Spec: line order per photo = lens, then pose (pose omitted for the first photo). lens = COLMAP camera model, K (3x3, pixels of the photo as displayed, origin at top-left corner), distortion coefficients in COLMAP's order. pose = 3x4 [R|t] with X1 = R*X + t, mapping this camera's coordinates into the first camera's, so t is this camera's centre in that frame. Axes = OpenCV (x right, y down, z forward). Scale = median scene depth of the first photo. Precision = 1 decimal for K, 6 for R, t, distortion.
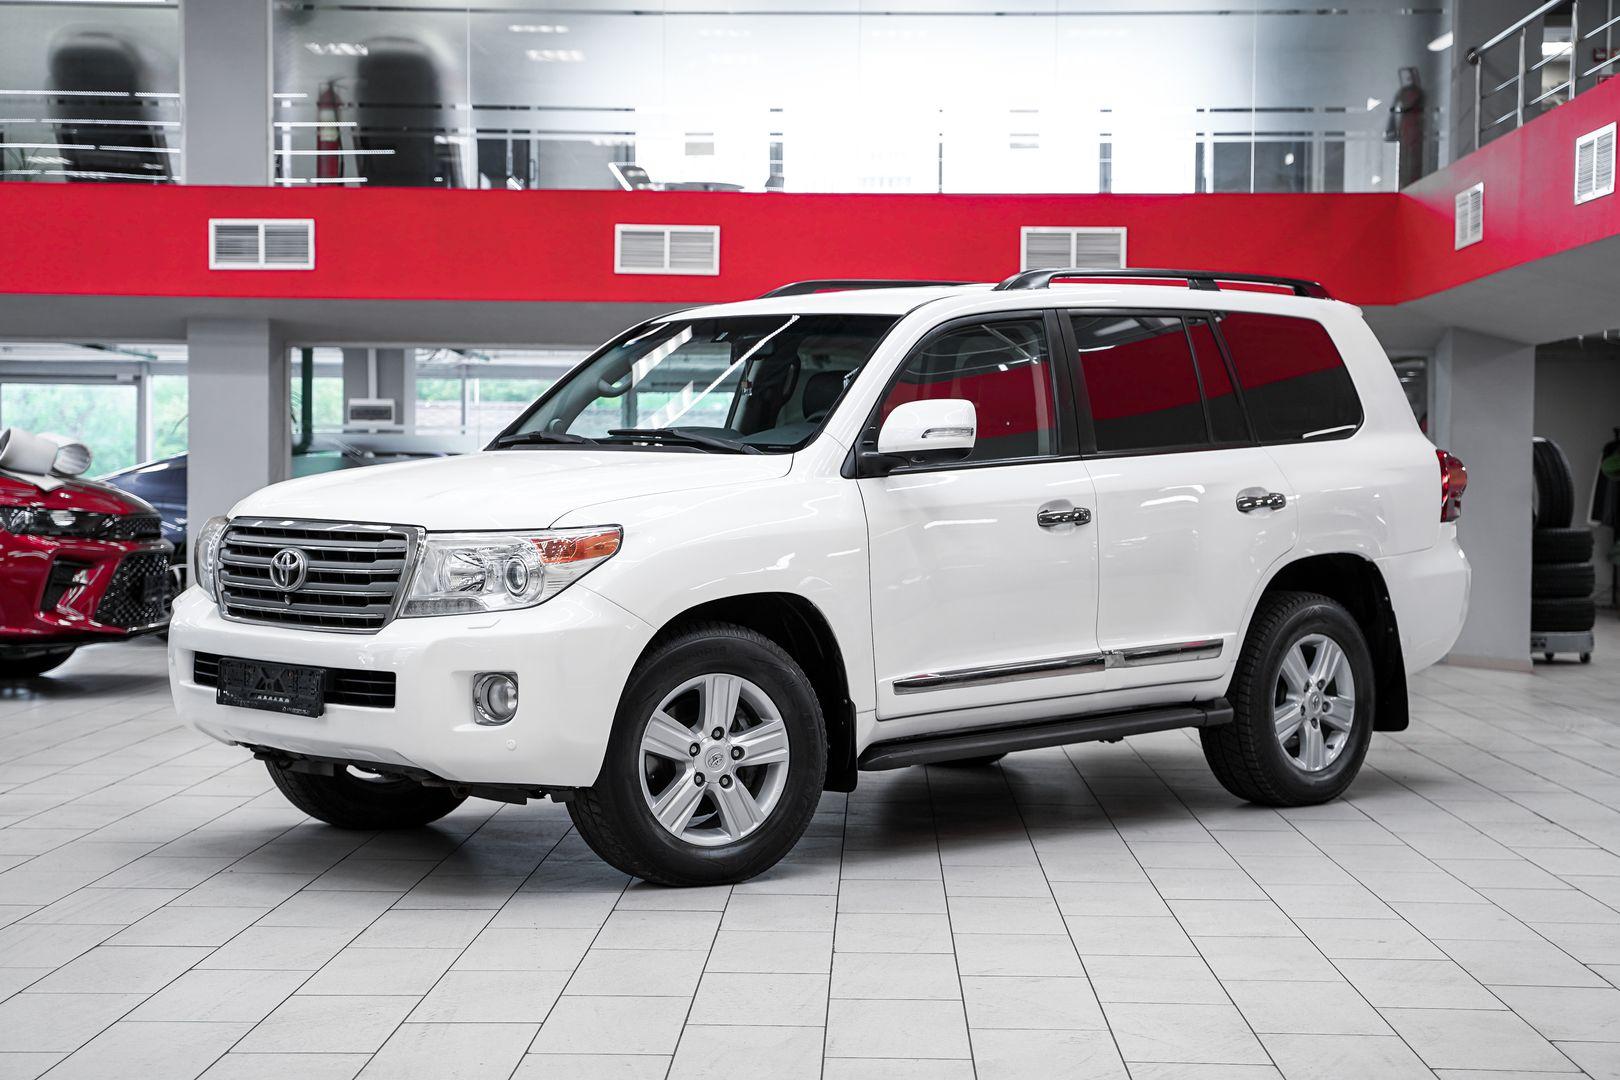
lens RADIAL K [[2634.4, 0, 810.0], [0, 2634.4, 540.0], [0, 0, 1]] dist [0.162852, 0.038663]
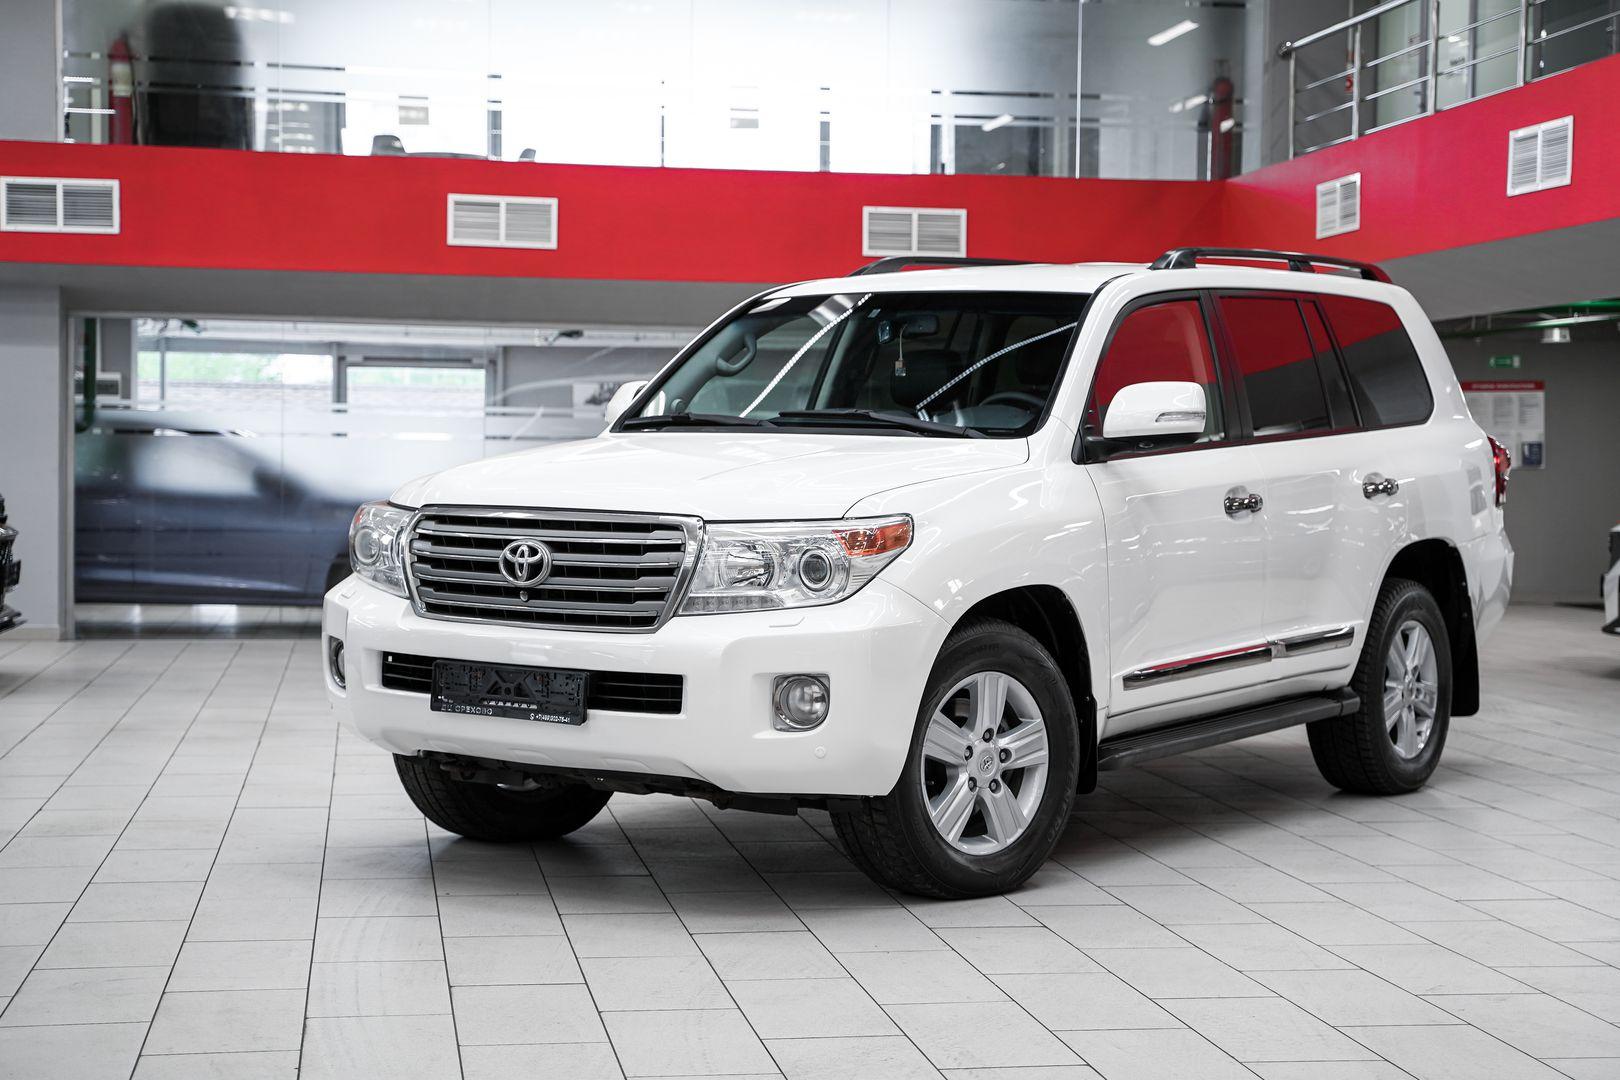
lens RADIAL K [[2591.2, 0, 810.0], [0, 2591.2, 540.0], [0, 0, 1]] dist [0.159704, 0.019608]
pose [[0.981635, -0.003063, 0.190746, -0.124971], [0.001400, 0.999960, 0.008850, -0.002122], [-0.190766, -0.008421, 0.981599, 0.046887]]
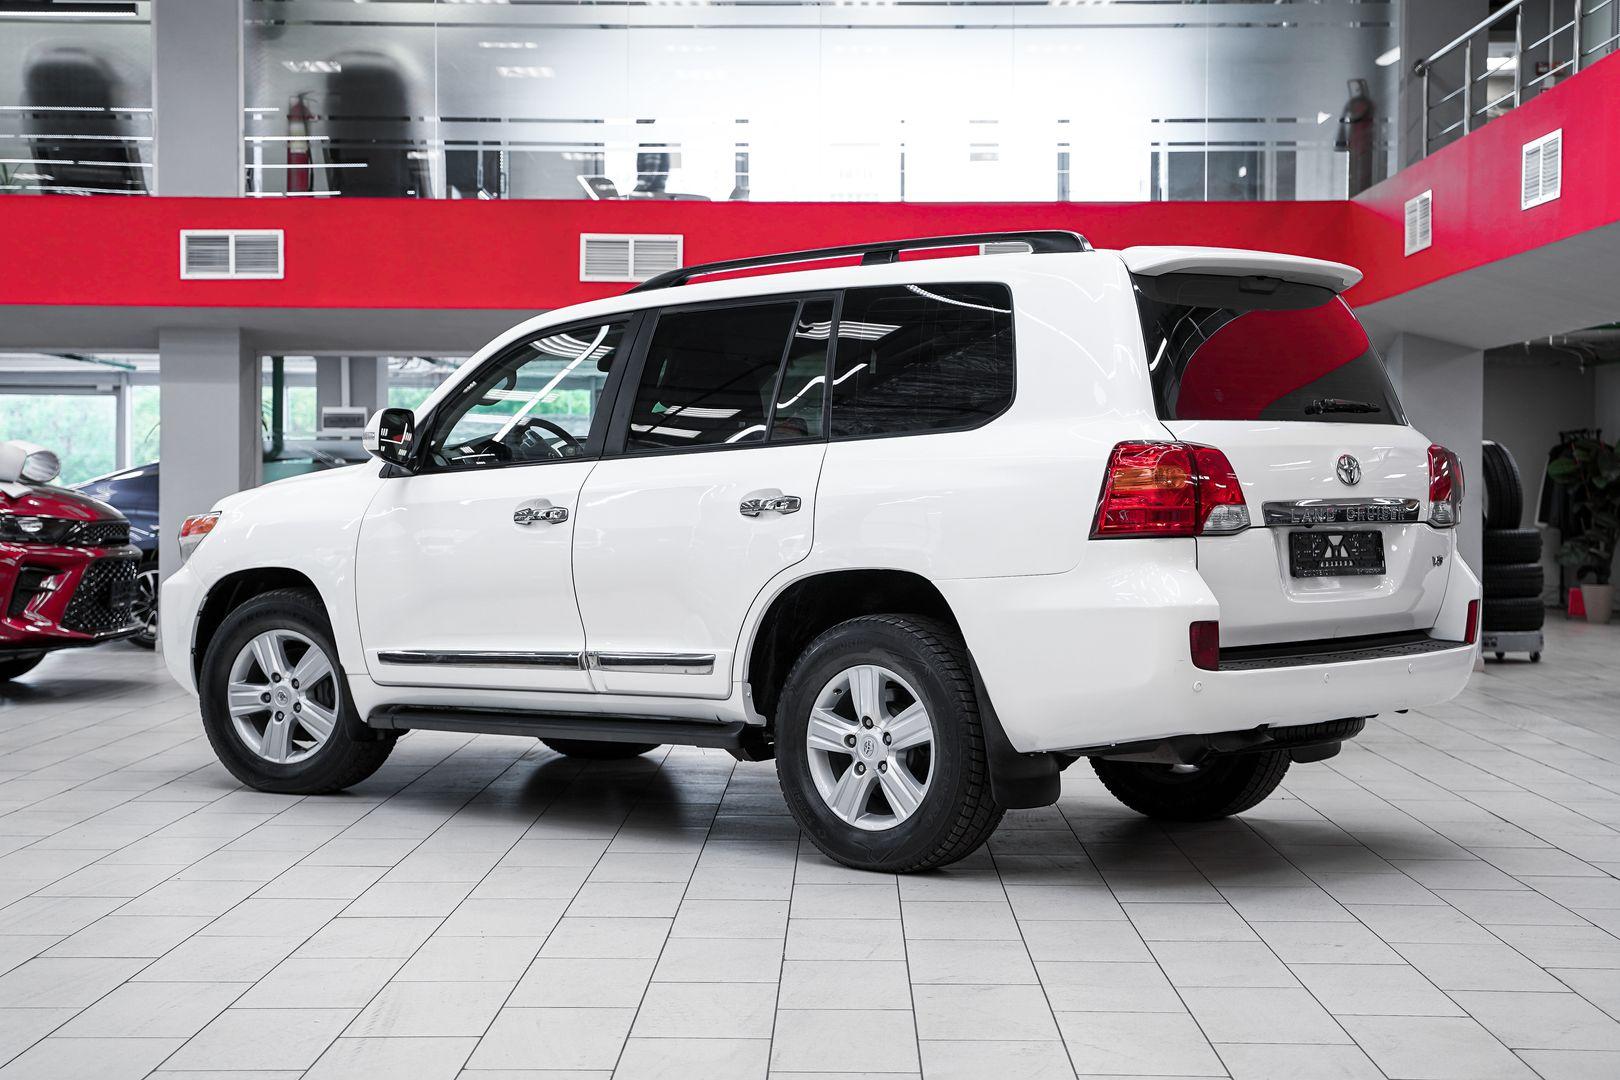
lens RADIAL K [[2532.5, 0, 802.0], [0, 2532.5, 508.1], [0, 0, 1]] dist [0.108755, 0.141030]
pose [[0.999977, -0.003686, 0.005779, 0.005444], [0.003772, 0.999882, -0.014871, 0.000939], [-0.005723, 0.014892, 0.999873, 0.026351]]
